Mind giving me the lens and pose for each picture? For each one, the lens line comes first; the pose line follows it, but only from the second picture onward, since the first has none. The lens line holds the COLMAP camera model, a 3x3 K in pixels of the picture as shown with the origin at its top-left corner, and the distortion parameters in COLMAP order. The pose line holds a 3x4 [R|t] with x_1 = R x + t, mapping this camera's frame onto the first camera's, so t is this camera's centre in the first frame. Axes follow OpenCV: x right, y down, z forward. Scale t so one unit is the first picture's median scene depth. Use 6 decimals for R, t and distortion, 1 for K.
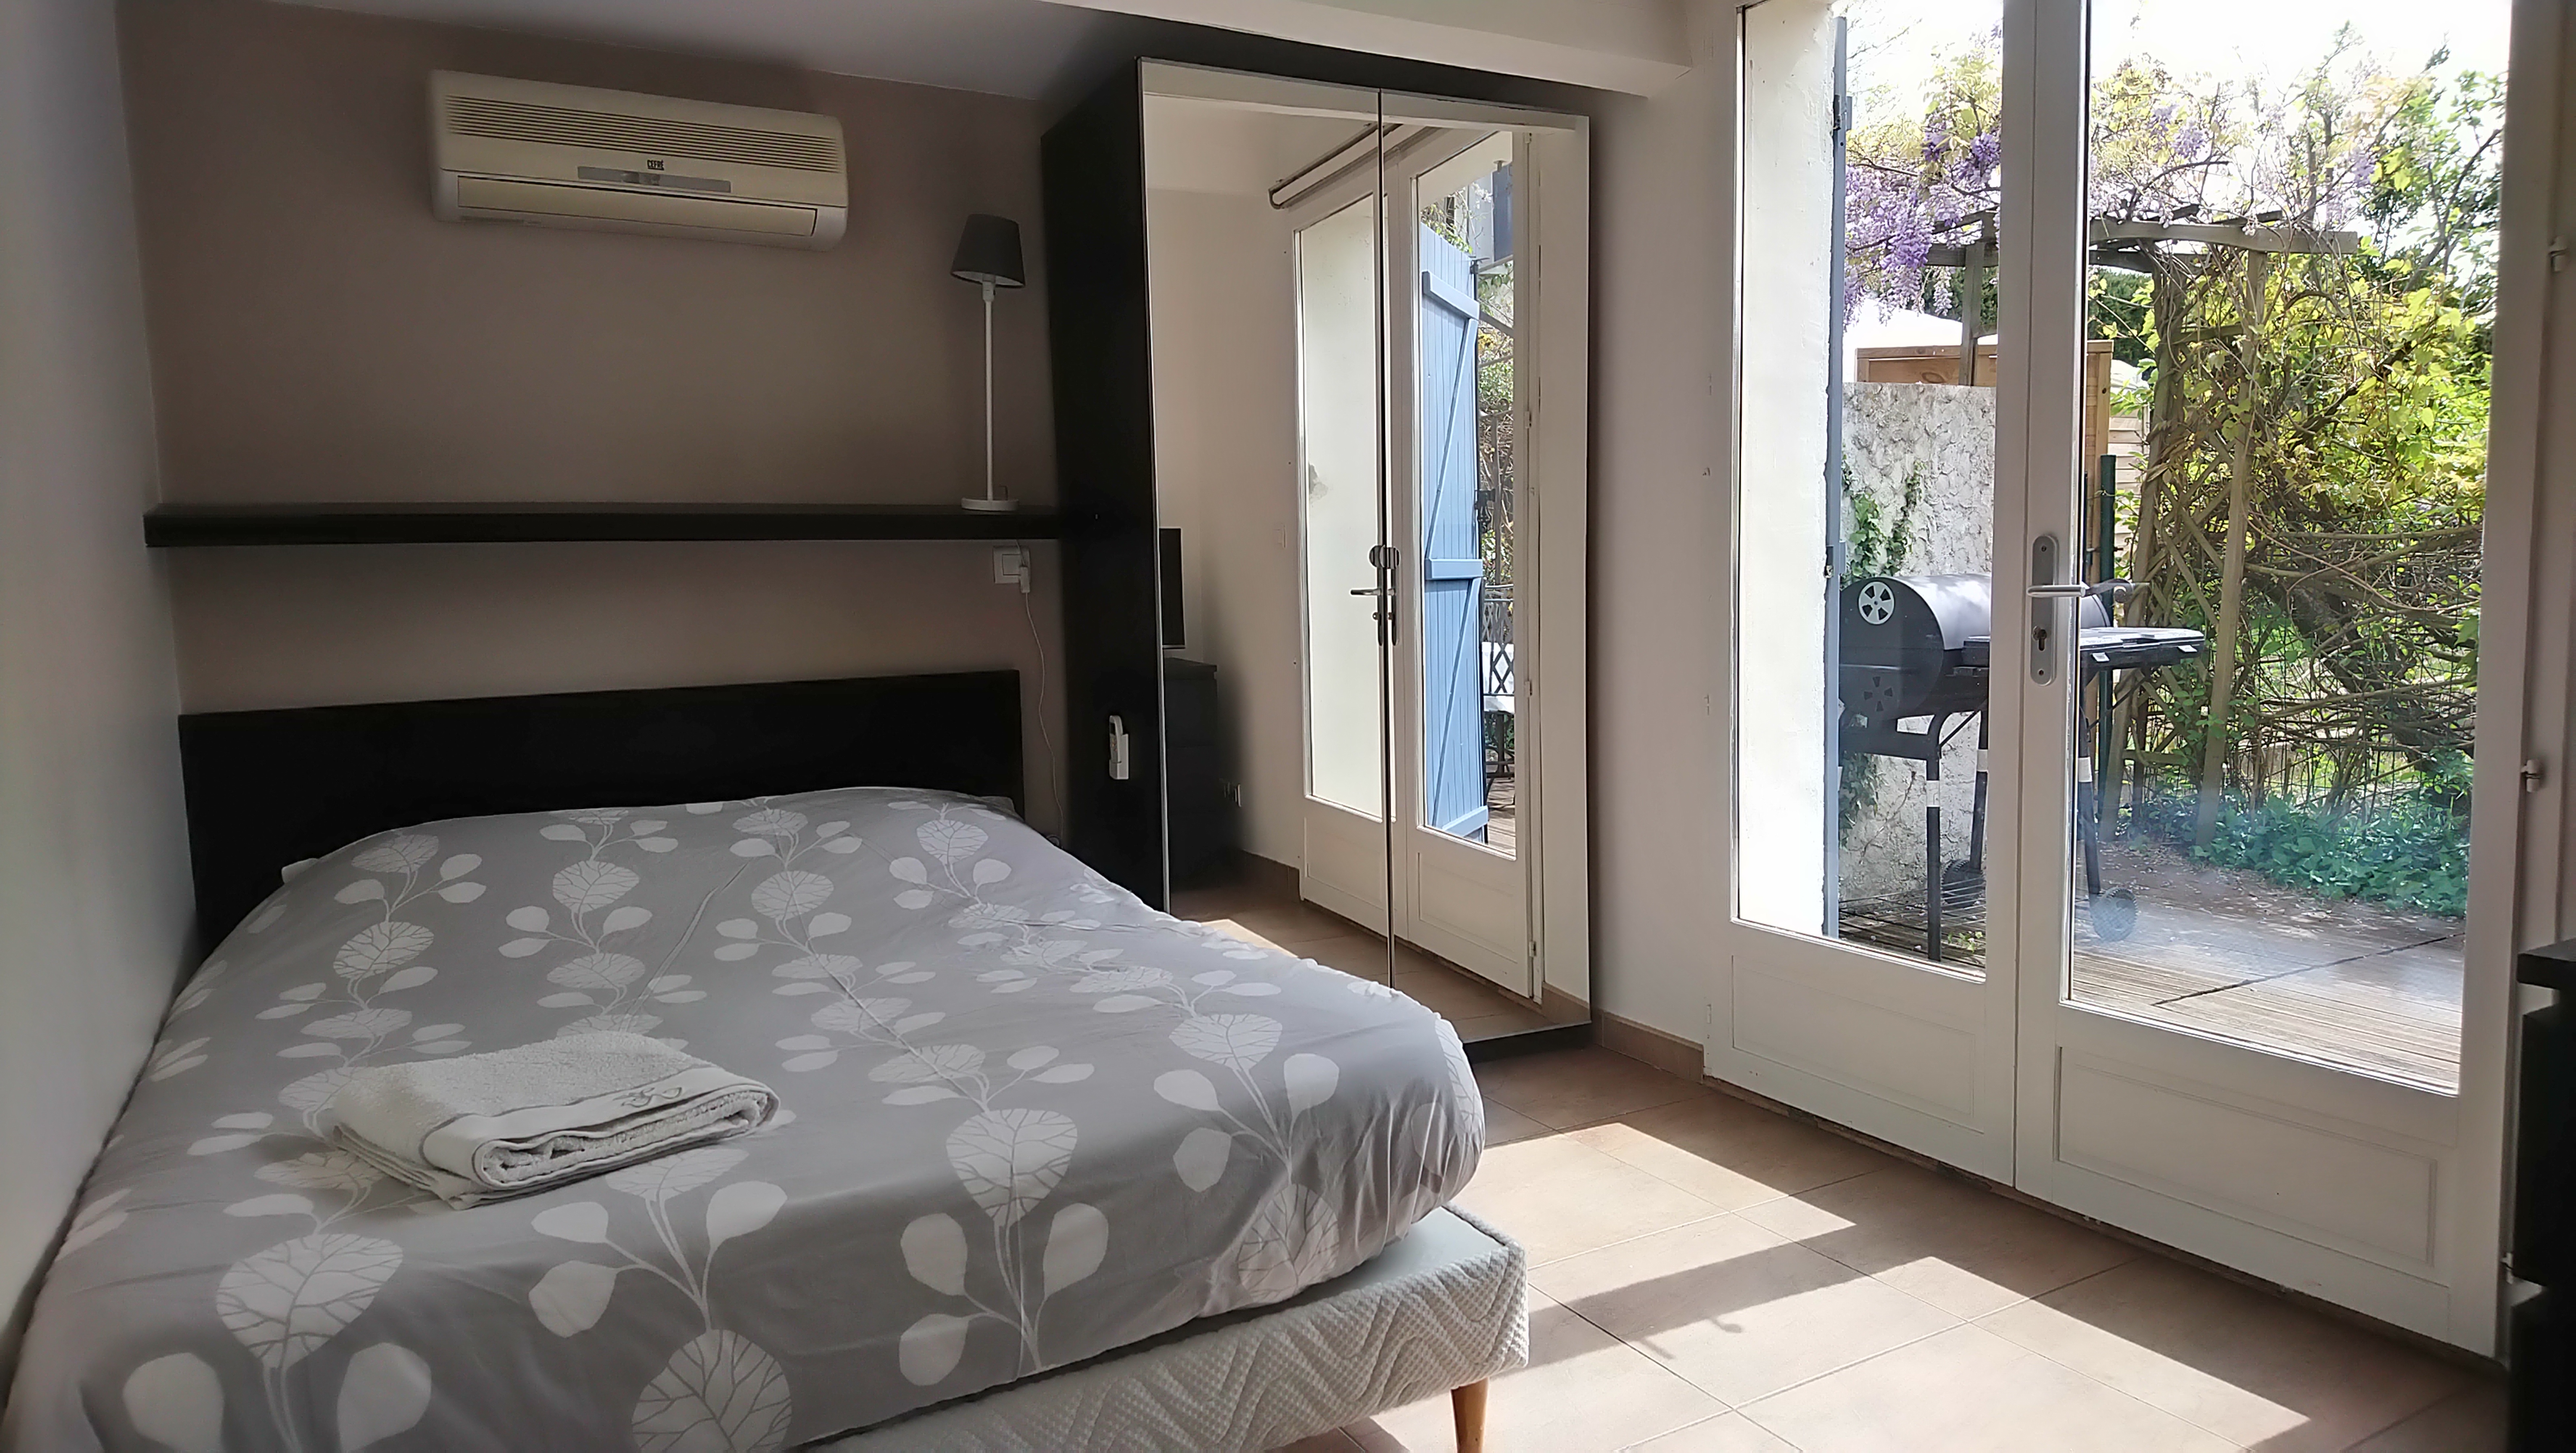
lens RADIAL K [[1633.4, 0, 1291.3], [0, 1633.4, 737.2], [0, 0, 1]] dist [0.000921, -0.002499]
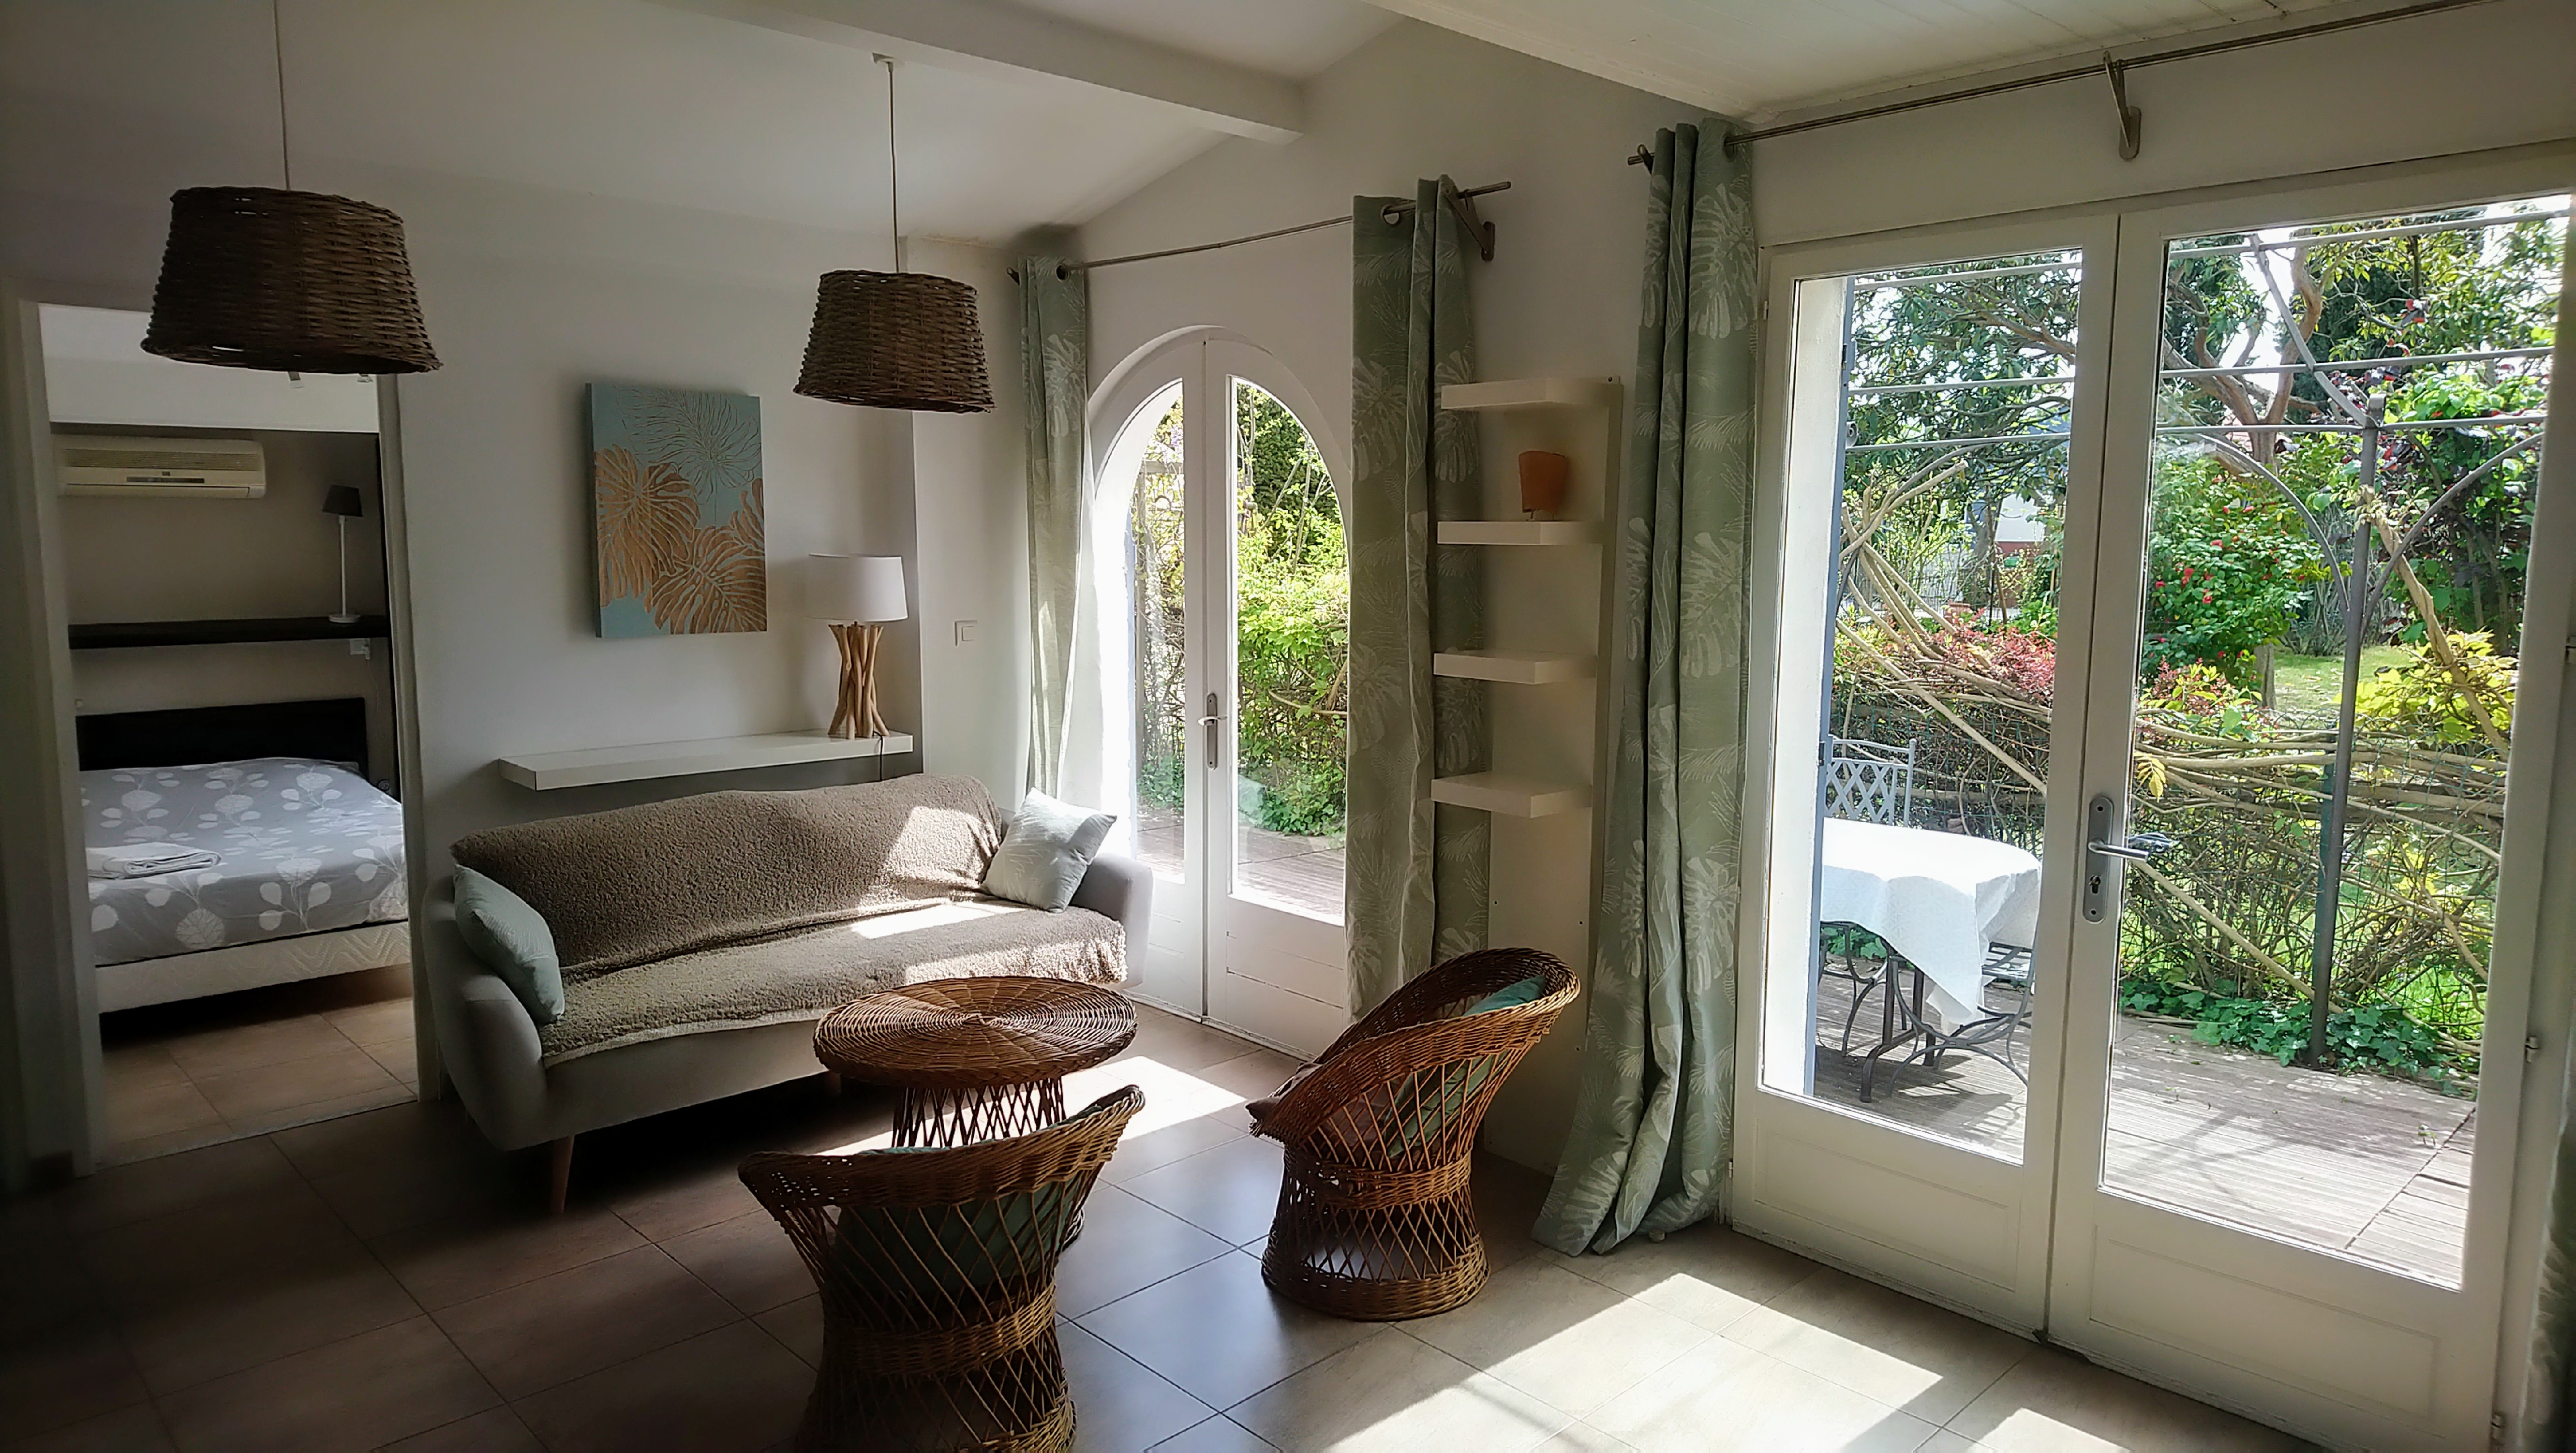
lens RADIAL K [[1633.5, 0, 1282.9], [0, 1633.5, 710.3], [0, 0, 1]] dist [0.000921, -0.002499]
pose [[0.967657, 0.005474, 0.252211, 0.630628], [-0.007480, 0.999948, 0.006994, -0.075328], [-0.252160, -0.008654, 0.967647, -1.860536]]
